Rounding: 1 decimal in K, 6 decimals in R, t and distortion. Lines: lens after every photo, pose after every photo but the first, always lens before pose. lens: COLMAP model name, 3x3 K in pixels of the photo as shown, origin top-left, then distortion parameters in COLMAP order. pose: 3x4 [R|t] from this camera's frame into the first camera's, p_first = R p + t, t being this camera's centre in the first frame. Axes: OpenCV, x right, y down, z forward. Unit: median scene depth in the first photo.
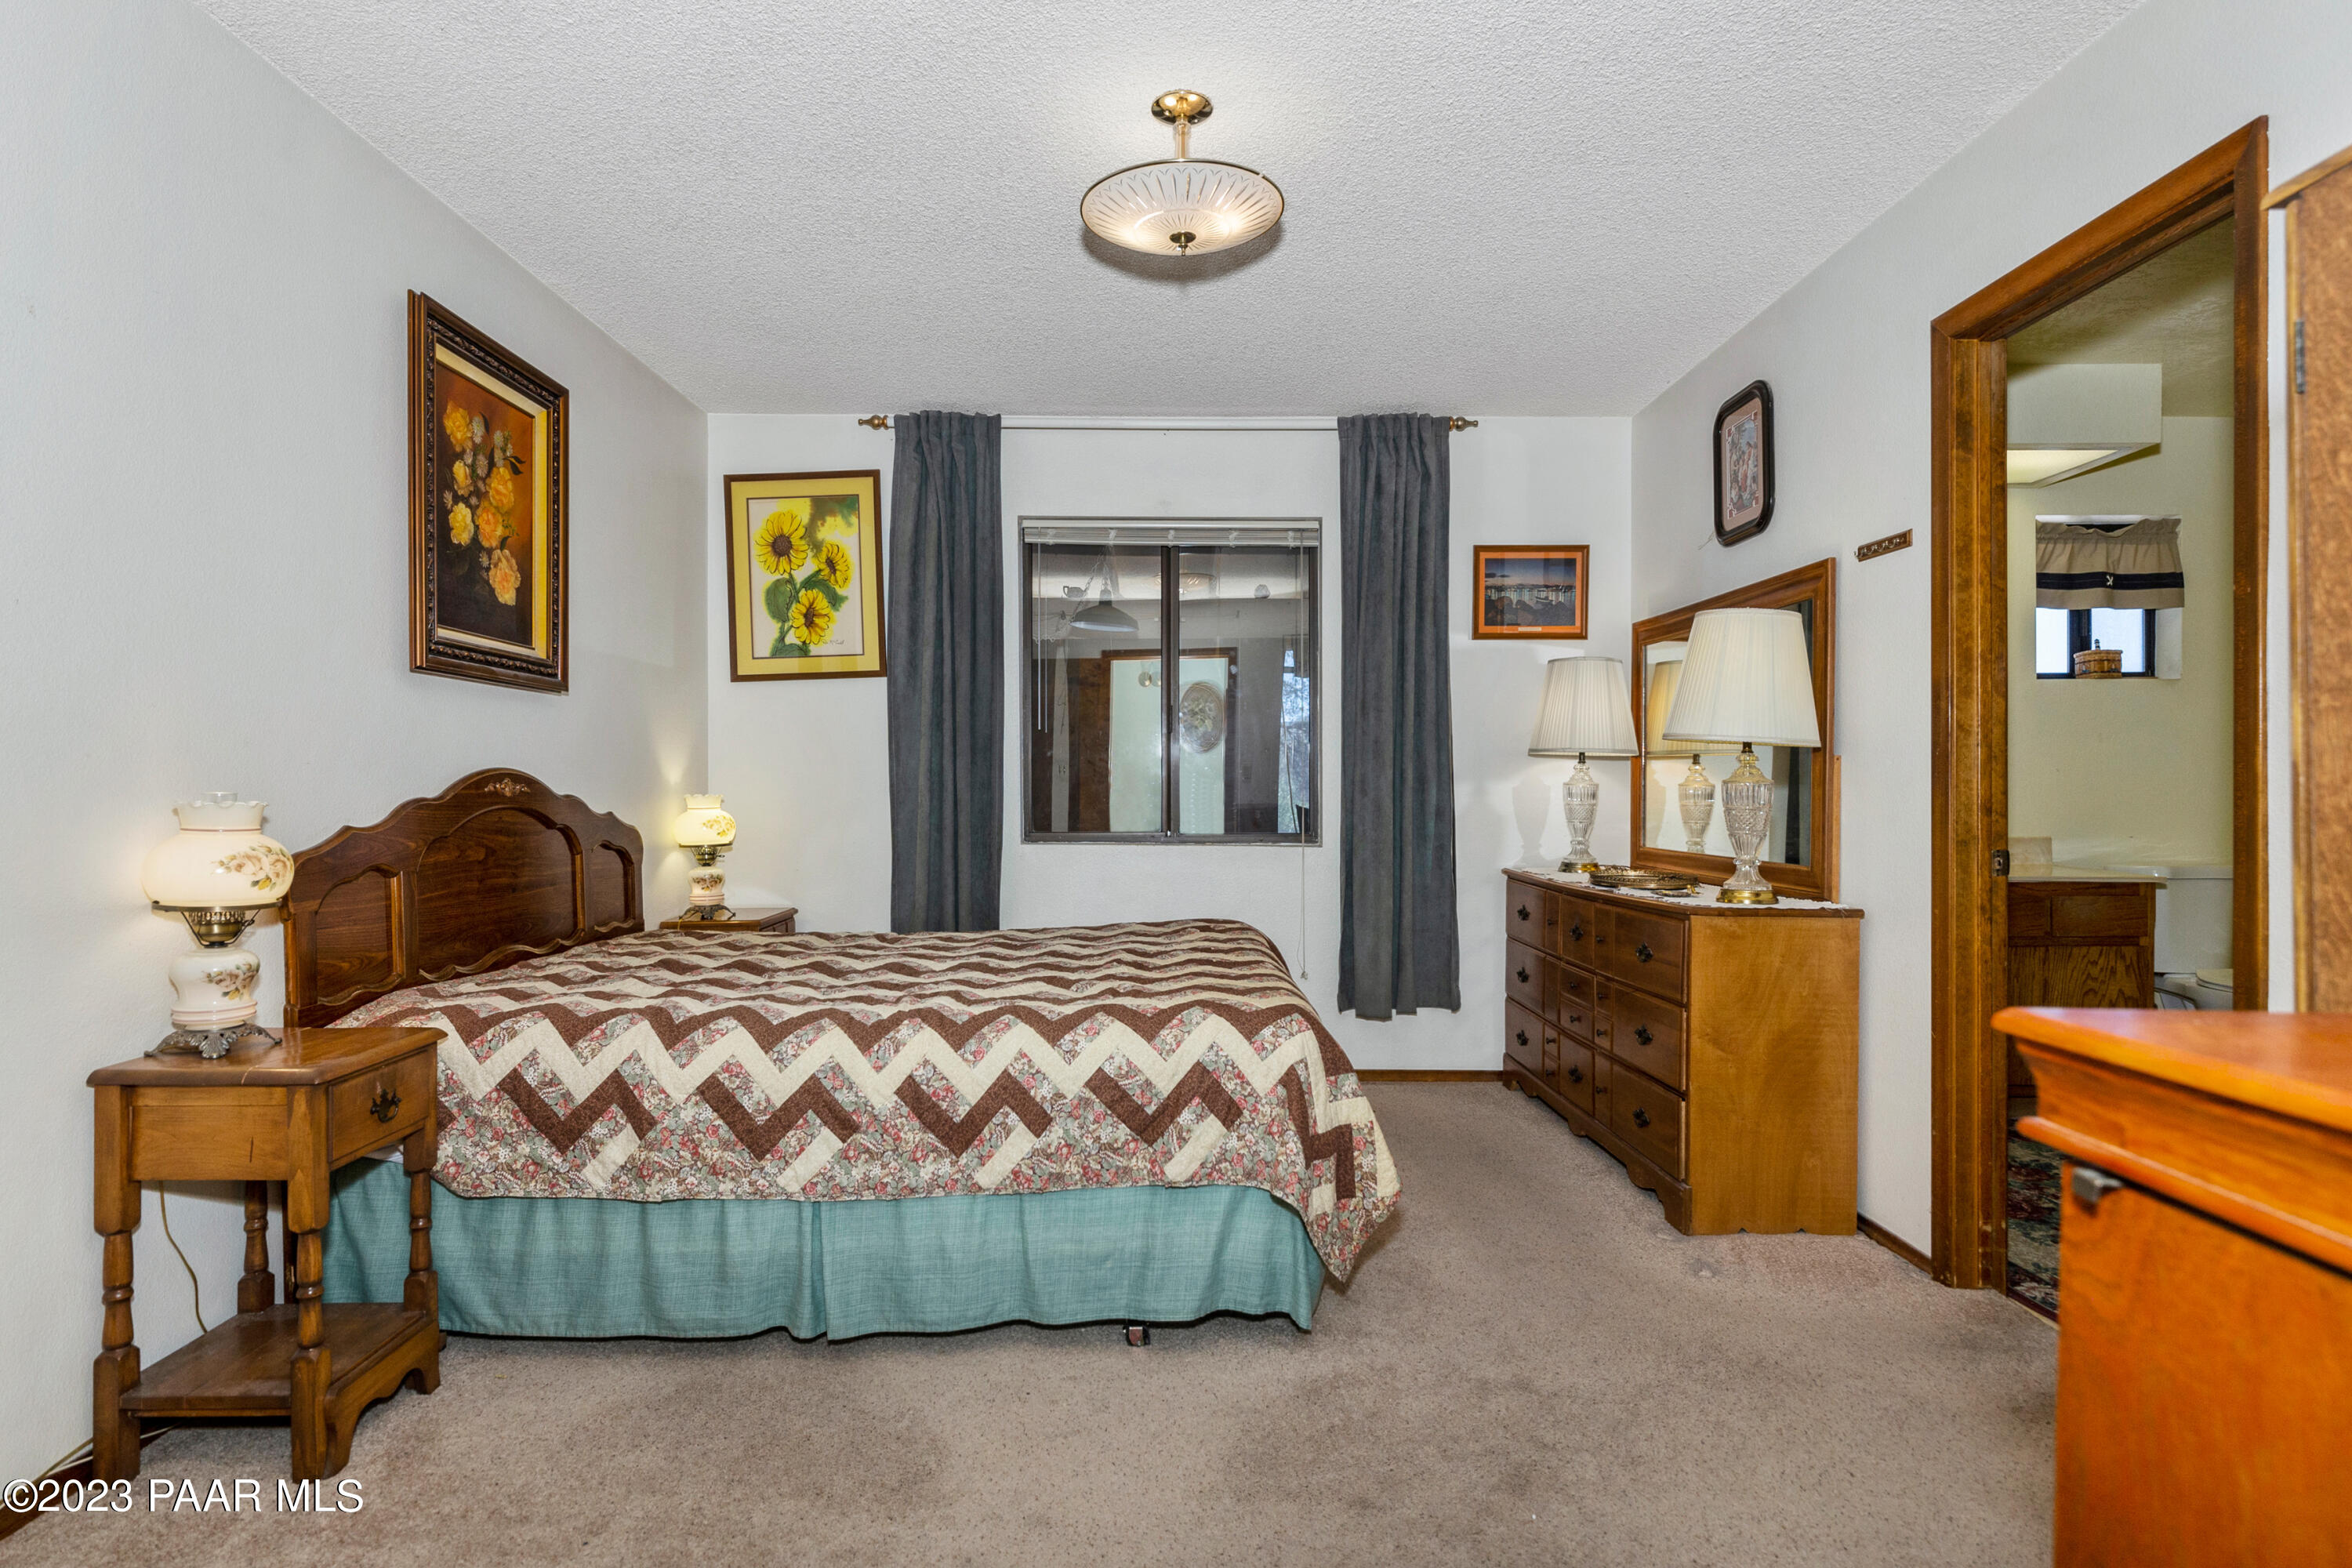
lens RADIAL K [[1176.8, 0, 1173.3], [0, 1176.8, 813.9], [0, 0, 1]] dist [-0.002984, 0.001270]
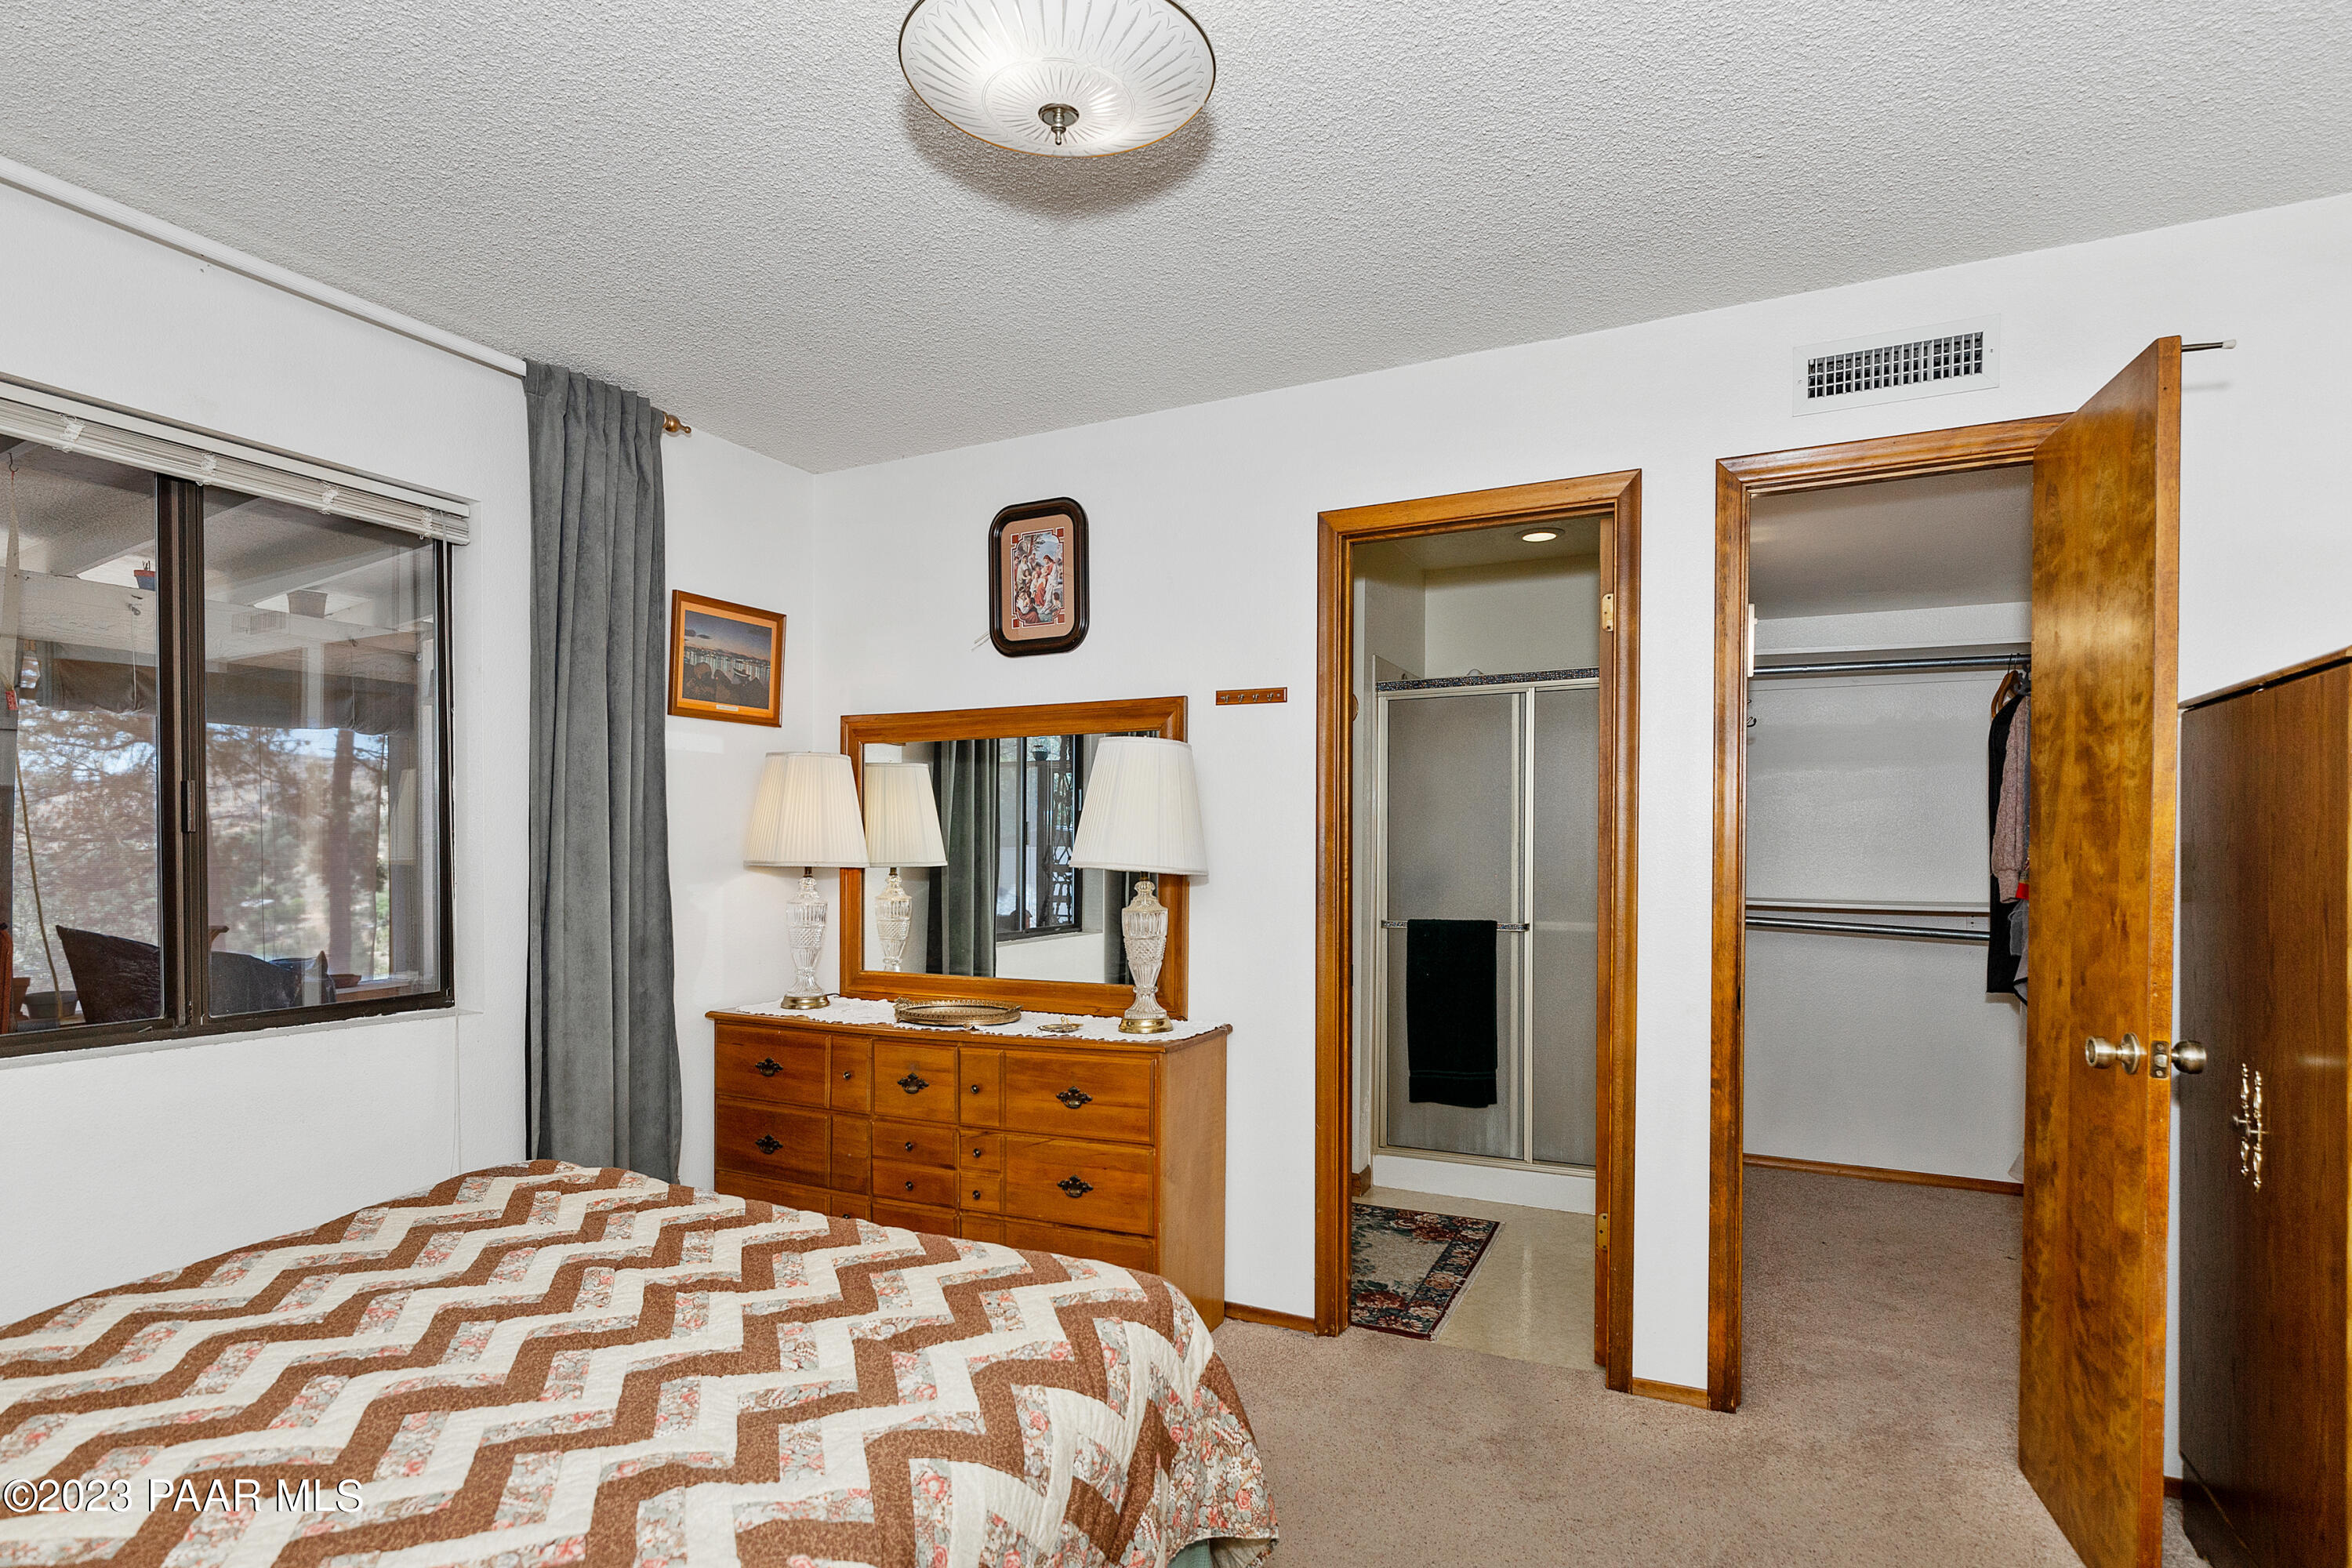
lens RADIAL K [[1232.7, 0, 1174.1], [0, 1232.7, 887.6], [0, 0, 1]] dist [-0.002183, 0.000154]
pose [[0.448148, -0.027757, 0.893528, -0.319228], [0.017676, 0.999598, 0.022187, -0.050661], [-0.893784, 0.005850, 0.448459, 0.368927]]
